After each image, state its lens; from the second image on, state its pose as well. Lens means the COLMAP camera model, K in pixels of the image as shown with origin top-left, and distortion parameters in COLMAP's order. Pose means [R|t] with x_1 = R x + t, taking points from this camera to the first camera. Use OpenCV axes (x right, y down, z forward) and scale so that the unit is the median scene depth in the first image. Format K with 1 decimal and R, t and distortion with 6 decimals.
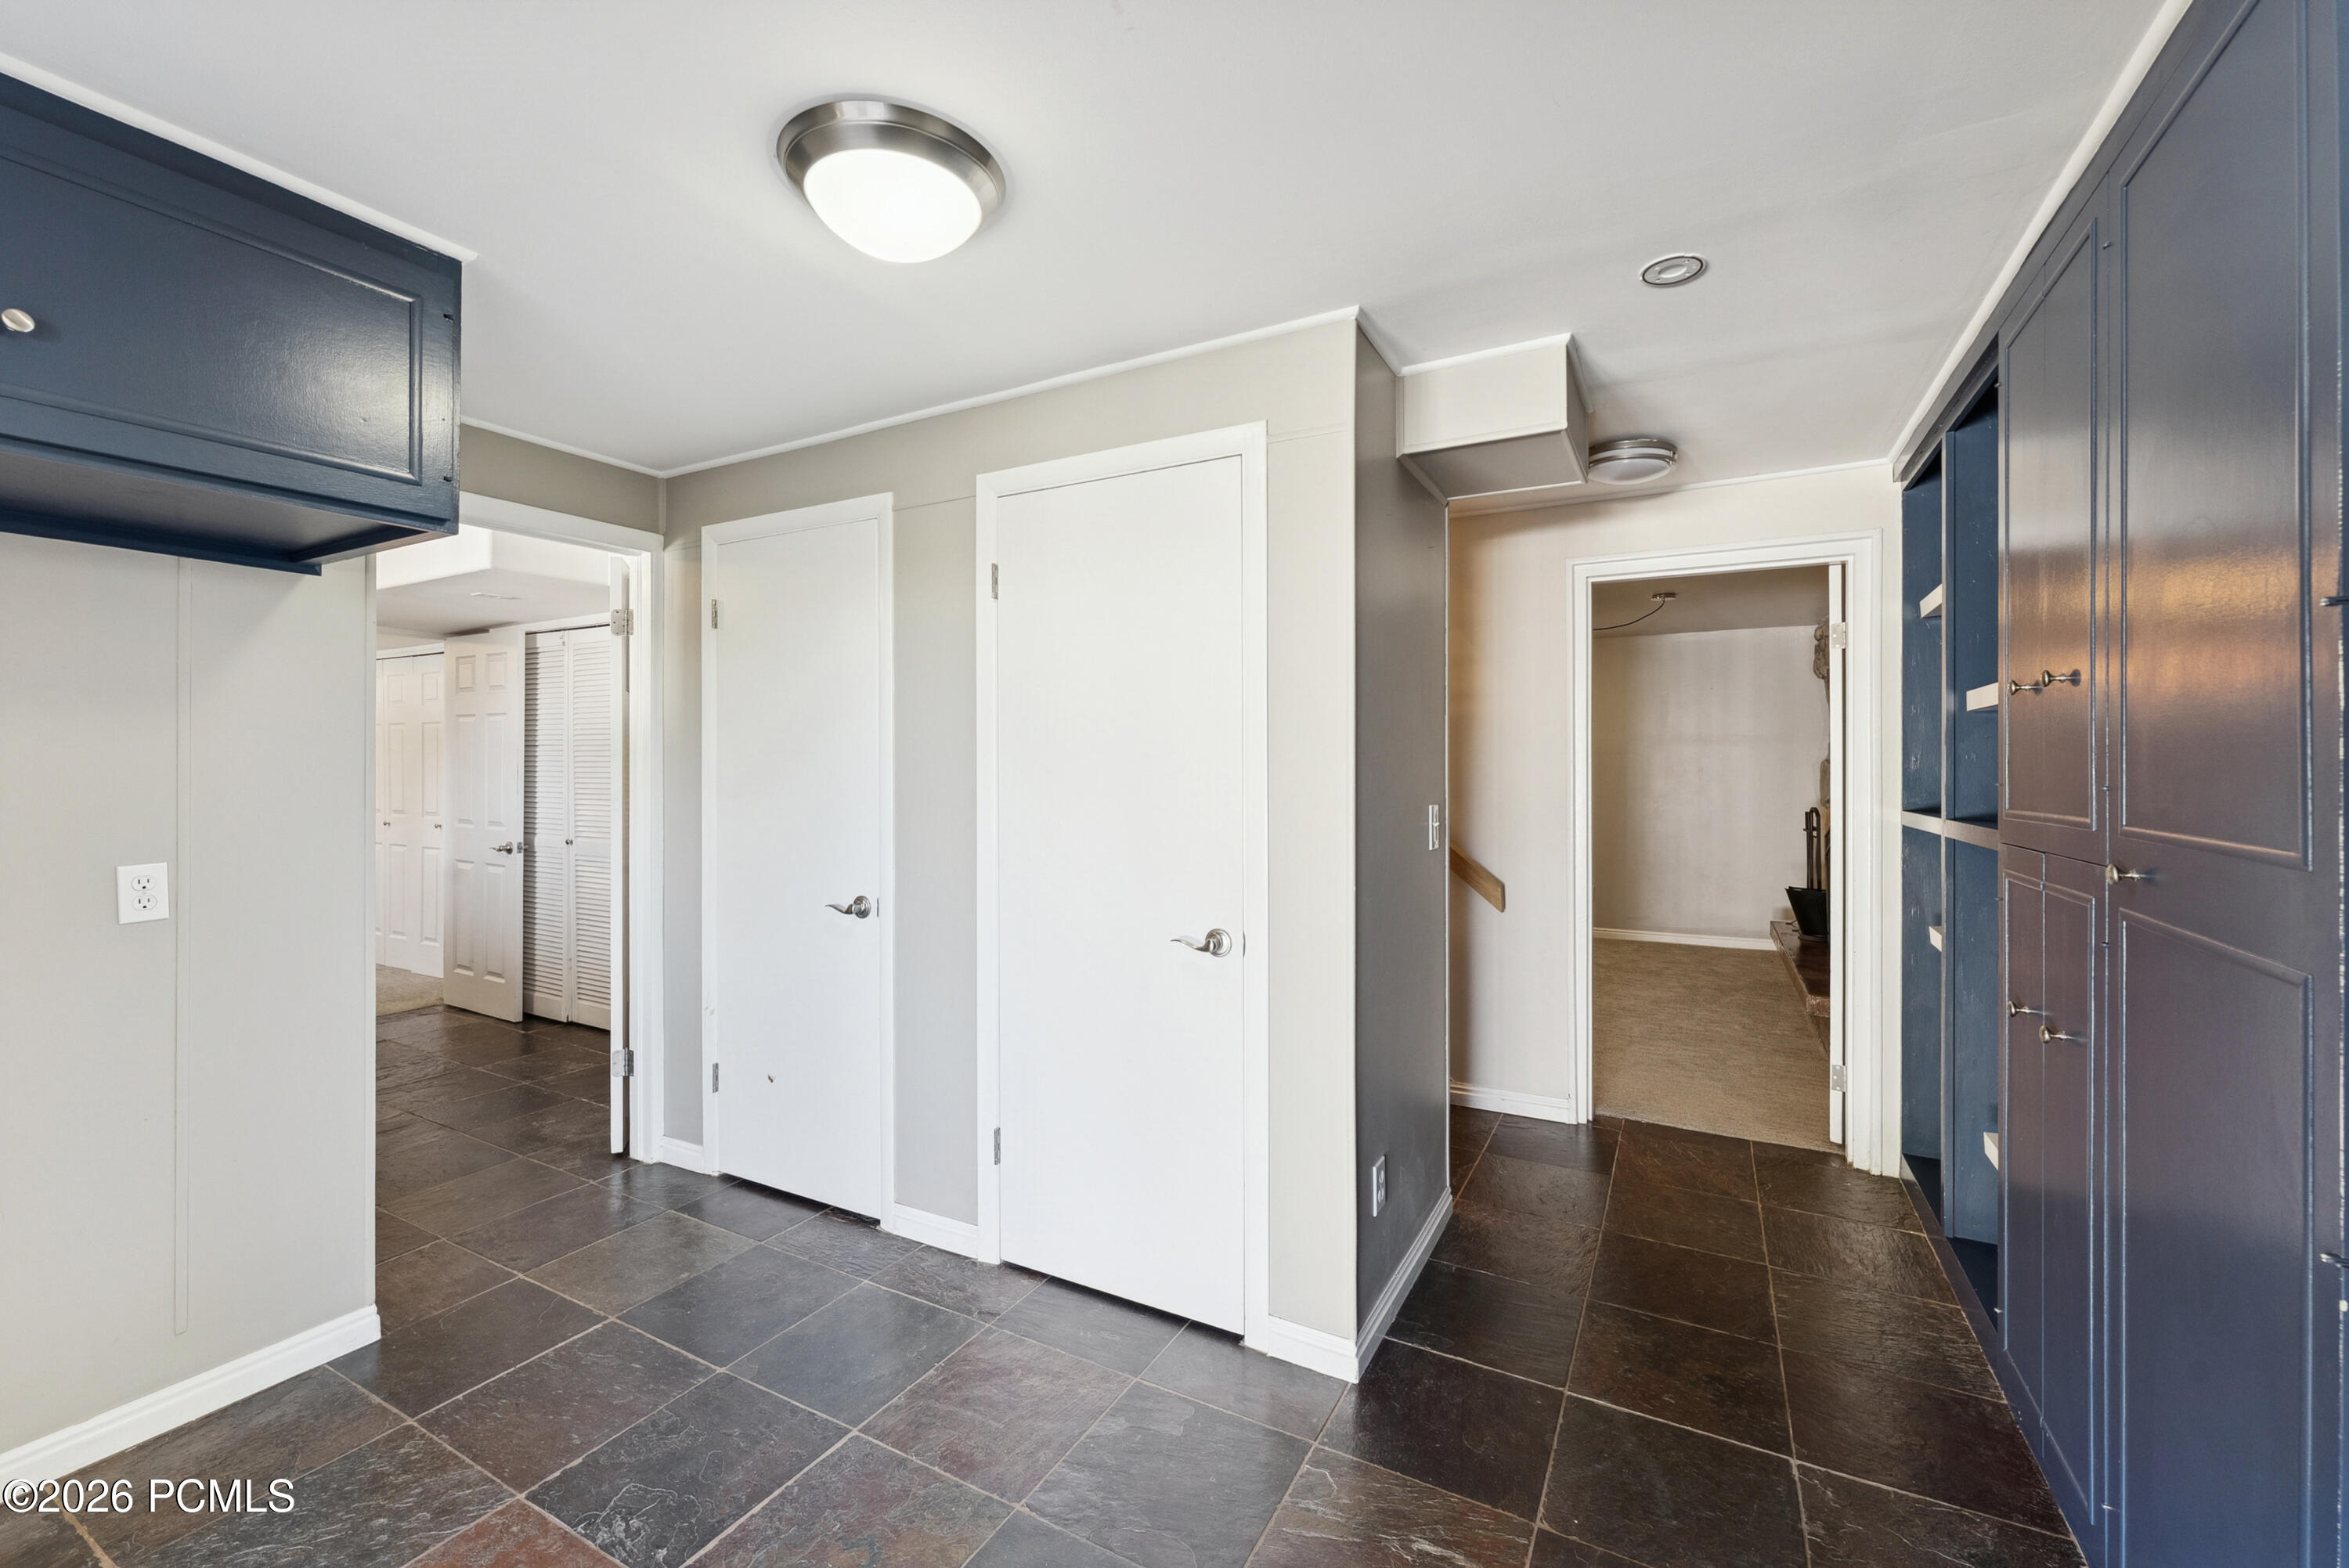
lens RADIAL K [[953.0, 0, 1189.2], [0, 953.0, 765.7], [0, 0, 1]] dist [0.003304, 0.000065]
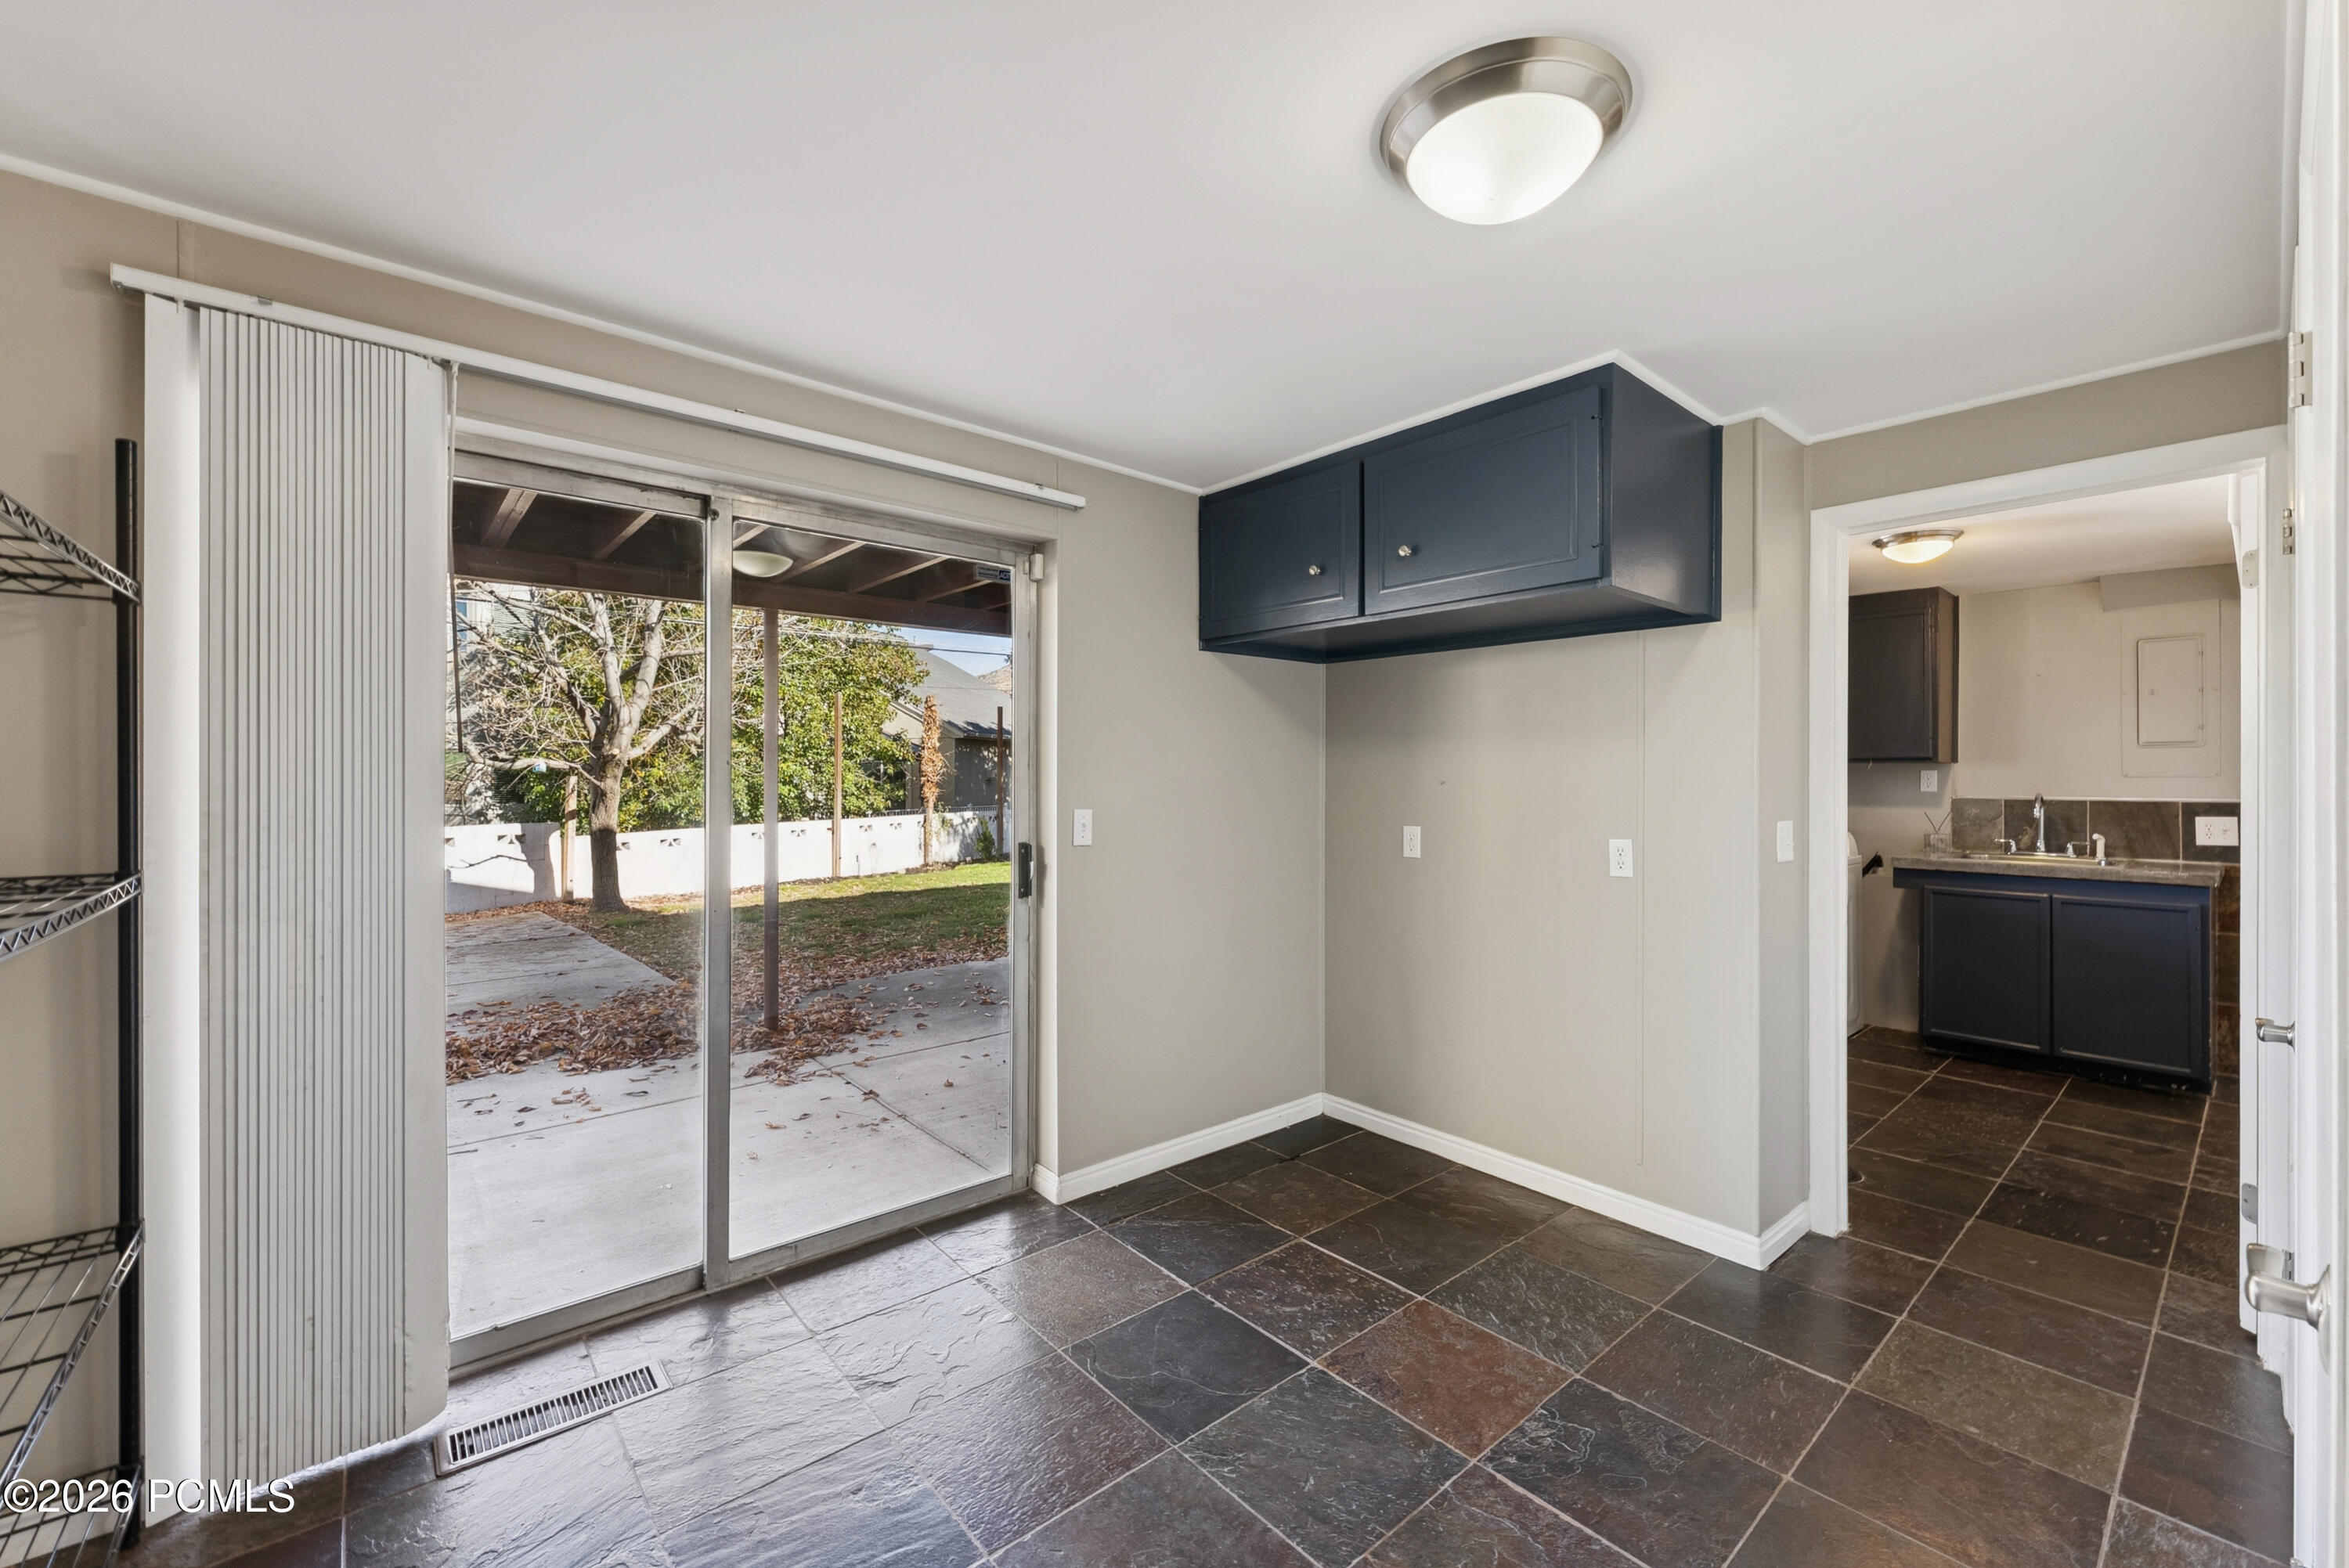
lens RADIAL K [[953.0, 0, 1190.6], [0, 953.0, 776.1], [0, 0, 1]] dist [0.003304, 0.000065]
pose [[-0.345633, -0.003170, -0.938364, 0.547282], [-0.003108, 0.999993, -0.002233, 0.008204], [0.938364, 0.002145, -0.345641, 0.864438]]
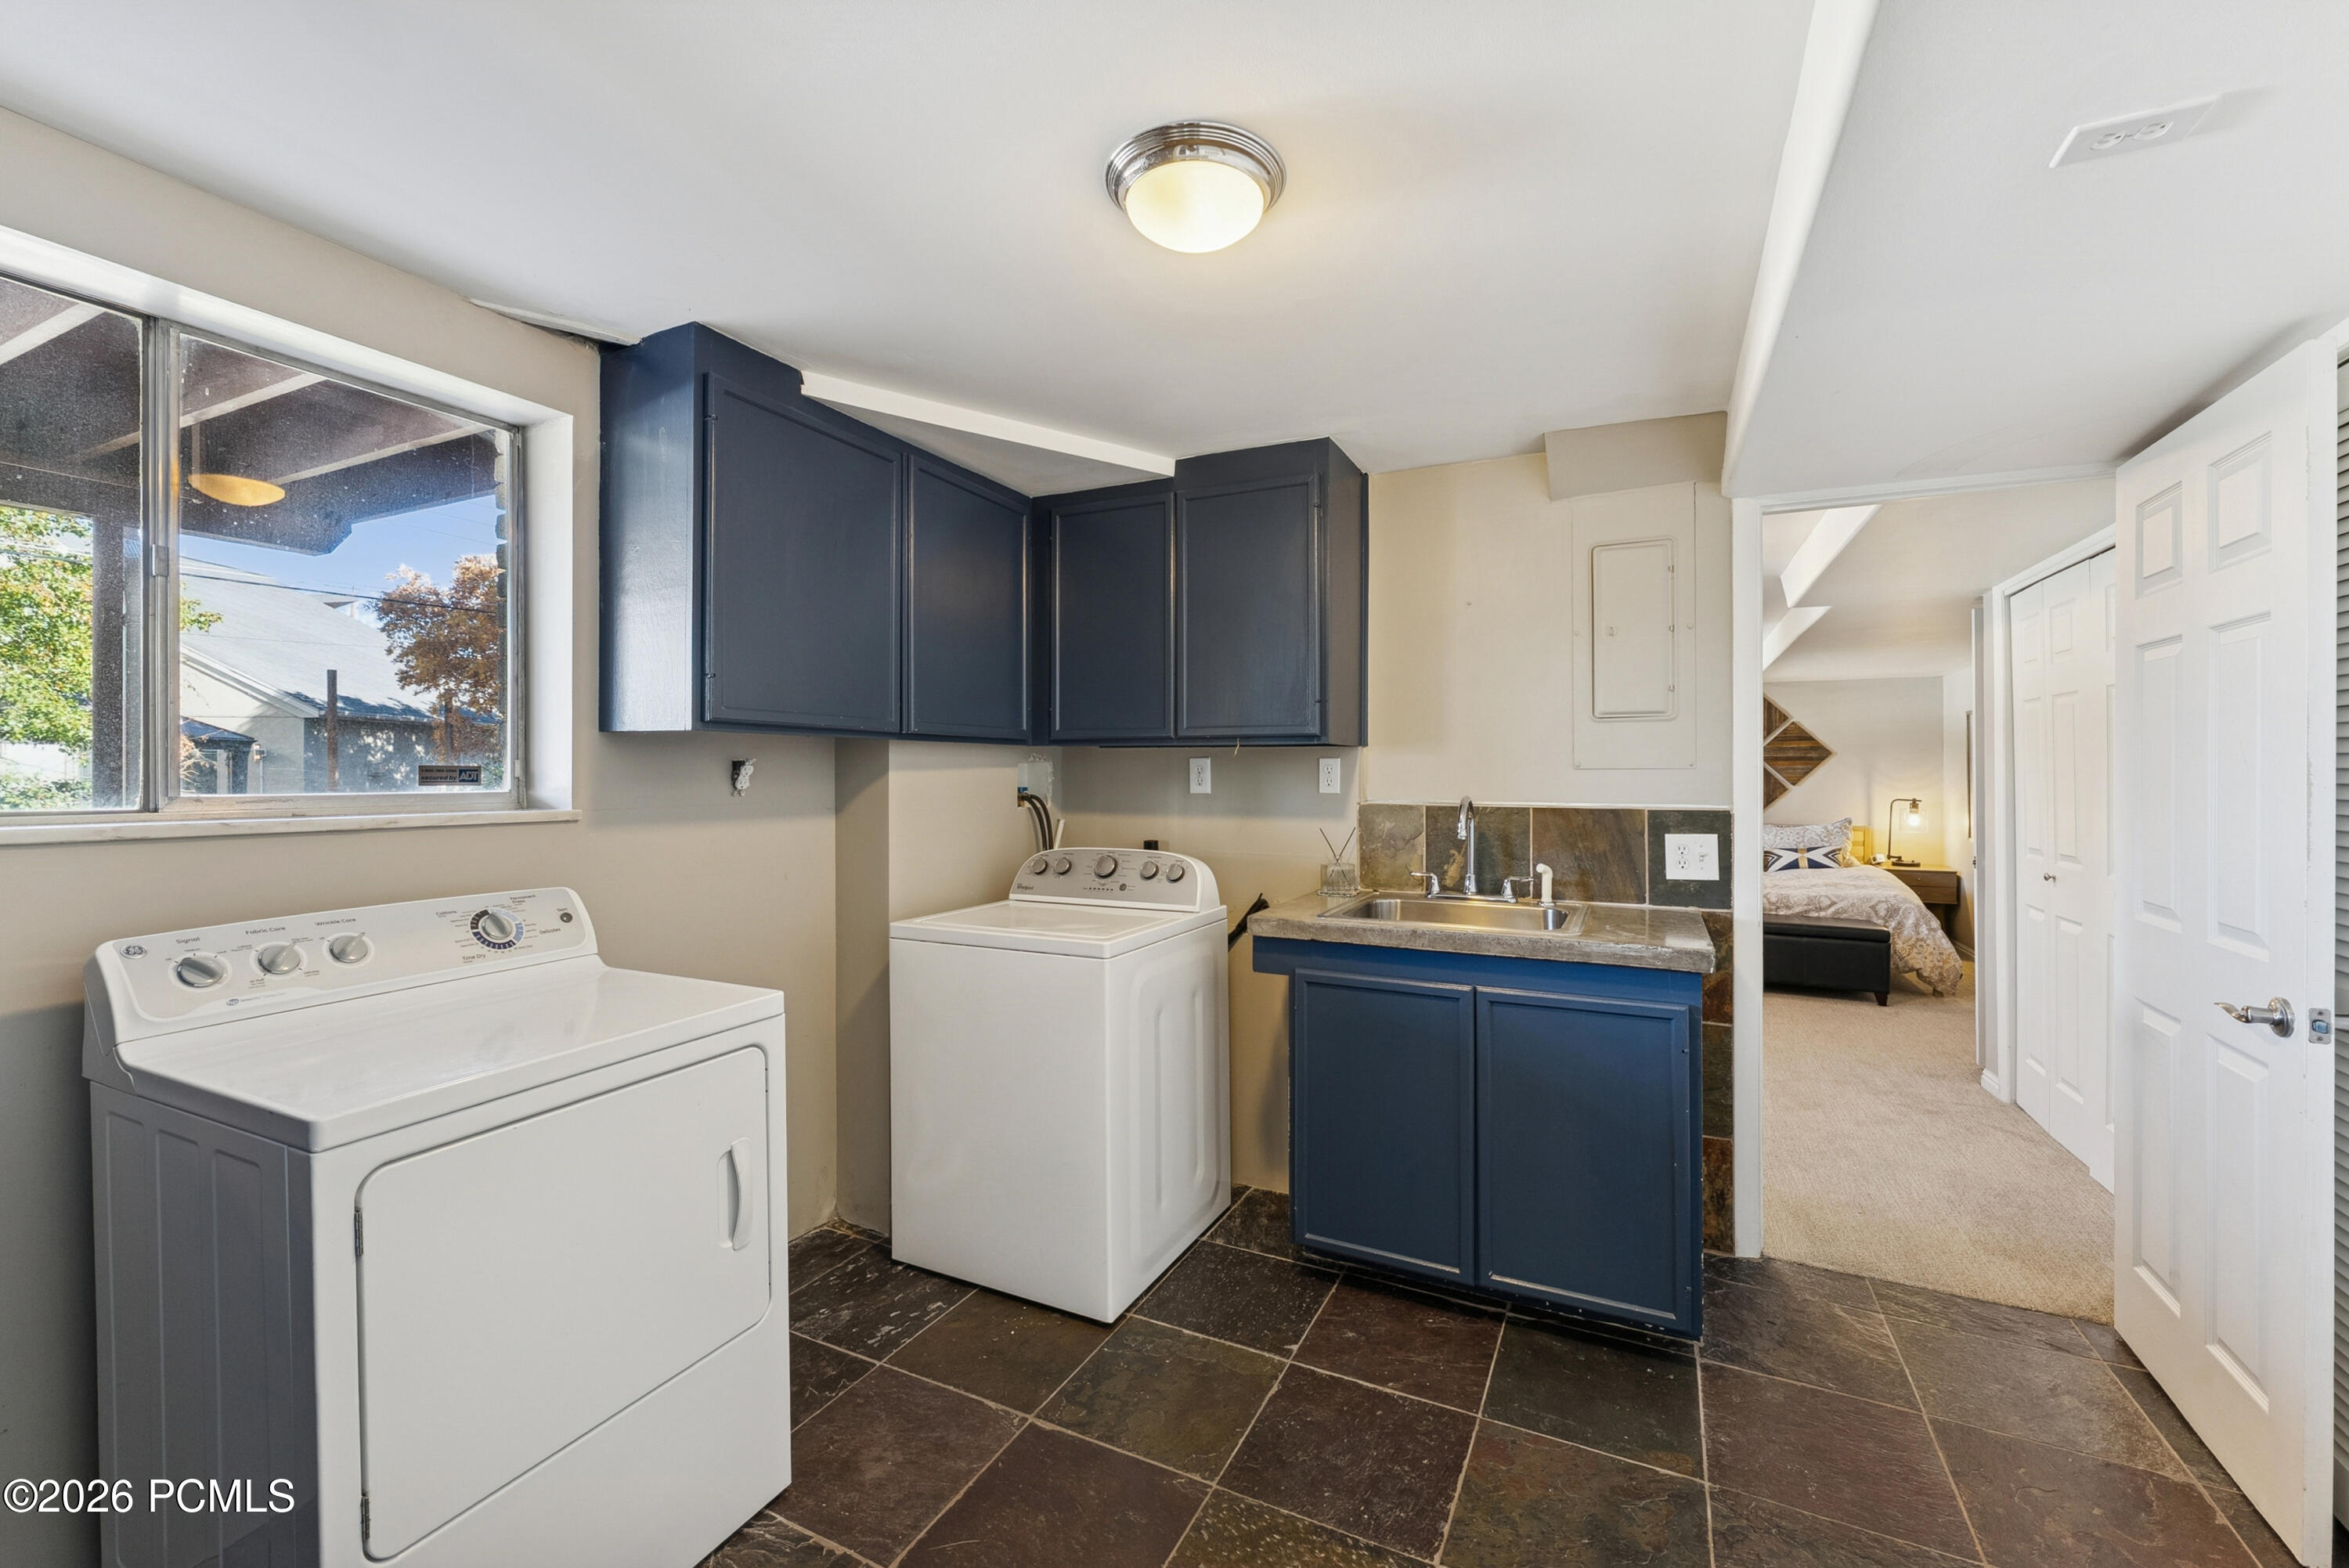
lens RADIAL K [[953.0, 0, 1184.4], [0, 953.0, 768.9], [0, 0, 1]] dist [0.003304, 0.000065]
pose [[0.039502, -0.001450, -0.999218, -1.005646], [0.001570, 0.999998, -0.001390, -0.000655], [0.999218, -0.001514, 0.039505, 1.543979]]
